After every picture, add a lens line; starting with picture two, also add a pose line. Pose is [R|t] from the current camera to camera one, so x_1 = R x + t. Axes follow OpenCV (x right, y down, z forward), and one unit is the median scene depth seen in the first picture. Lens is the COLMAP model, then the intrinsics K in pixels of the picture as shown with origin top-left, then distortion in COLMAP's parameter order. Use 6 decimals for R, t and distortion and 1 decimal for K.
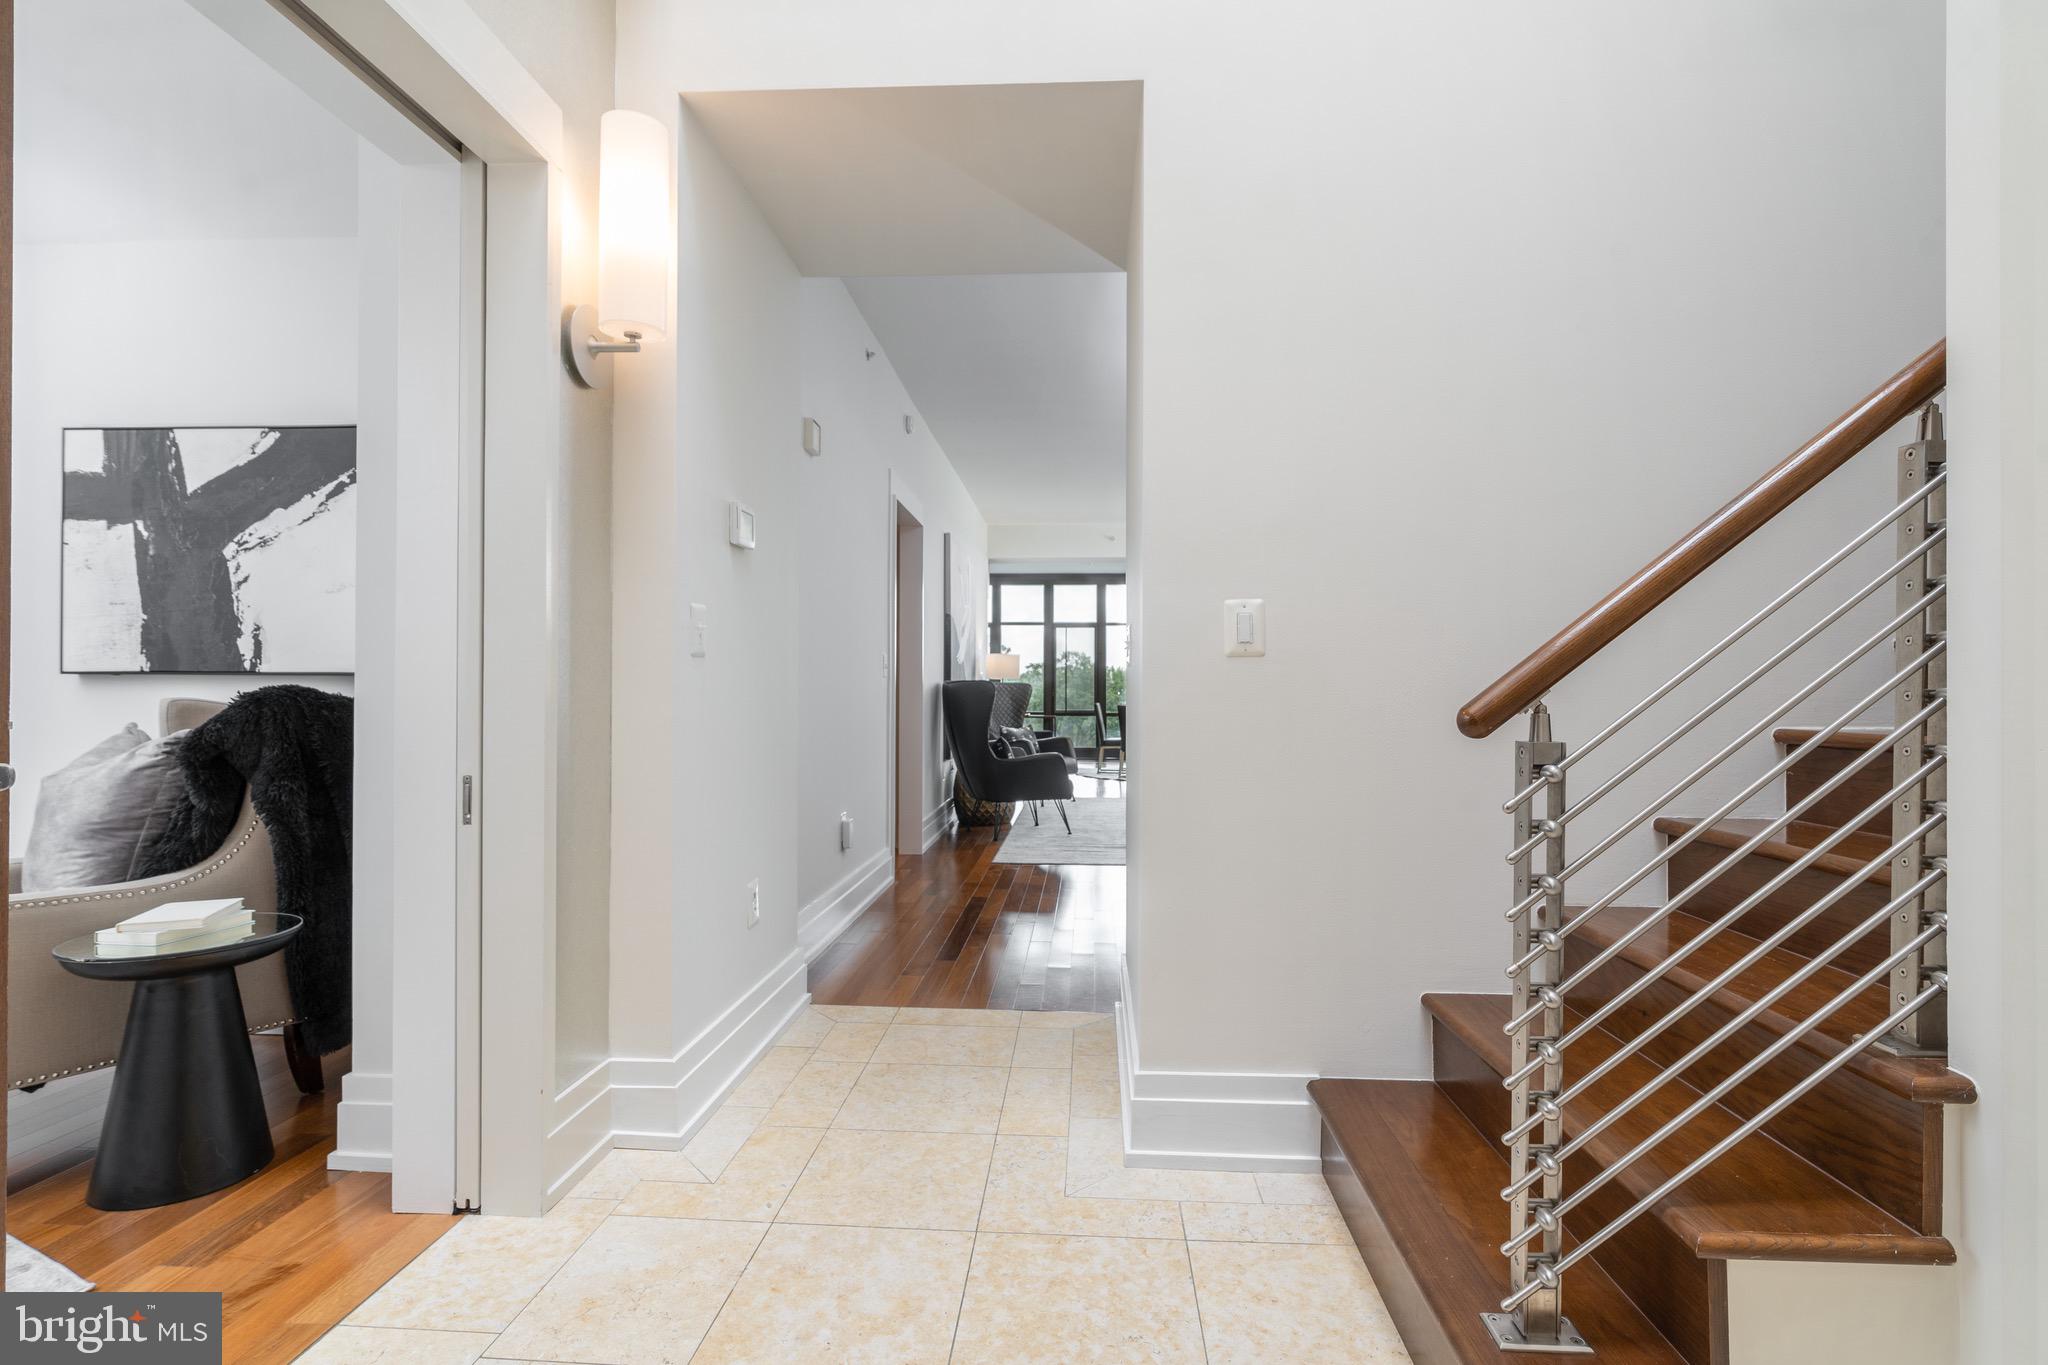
lens RADIAL K [[997.6, 0, 1028.0], [0, 997.6, 683.1], [0, 0, 1]] dist [0.002151, 0.000298]
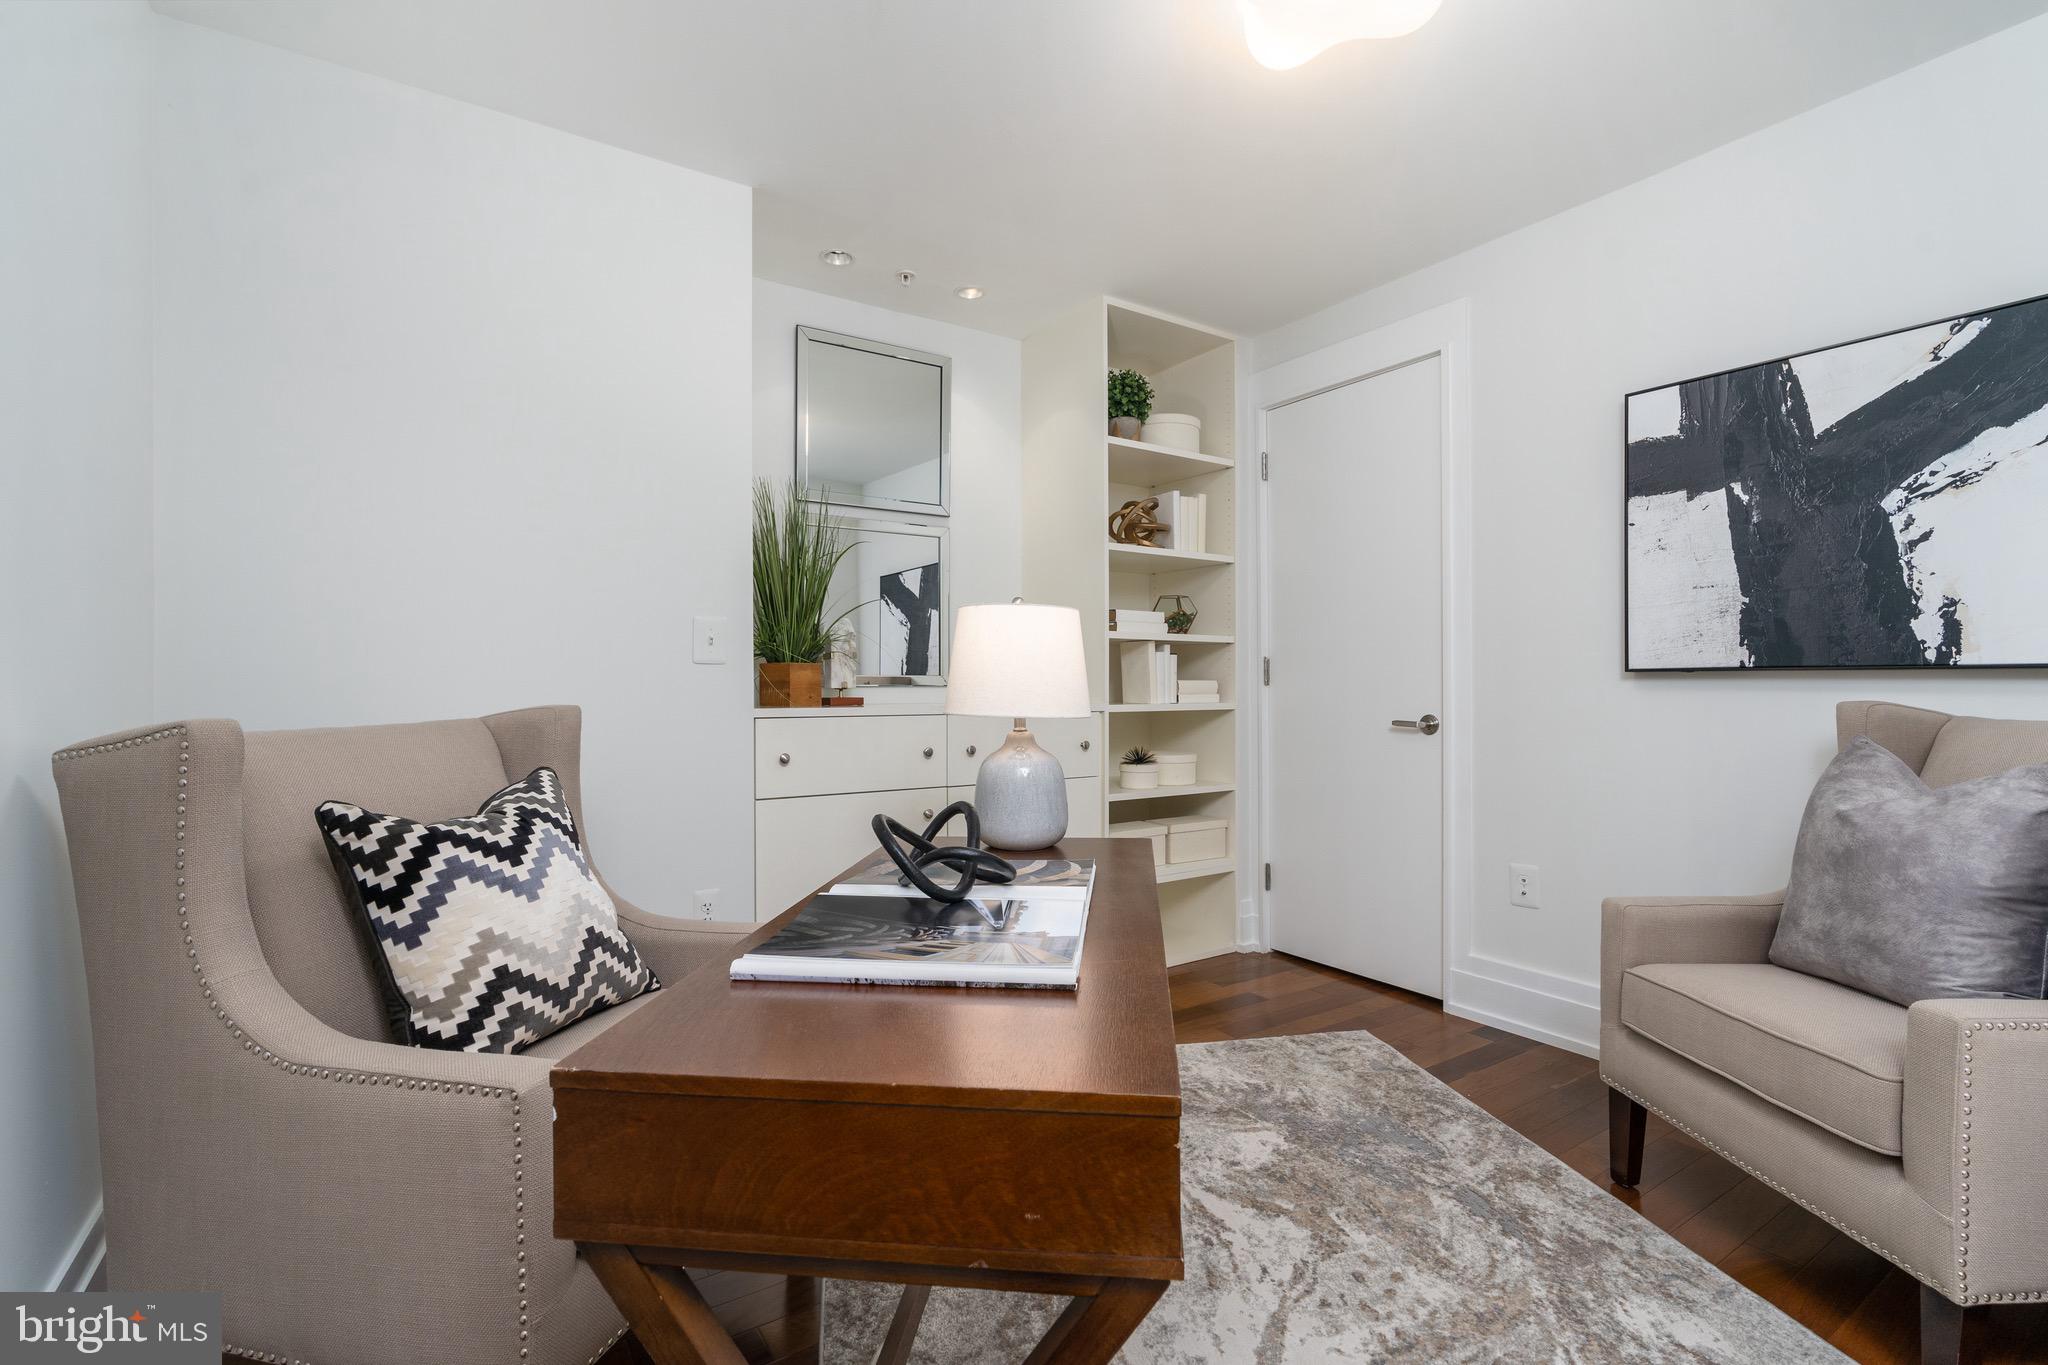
lens RADIAL K [[935.6, 0, 1024.1], [0, 935.6, 686.3], [0, 0, 1]] dist [-0.003866, -0.000453]
pose [[0.595984, -0.002852, -0.802992, -0.627456], [0.008491, 0.999960, 0.002751, -0.003295], [0.802952, -0.008458, 0.595984, 0.076867]]
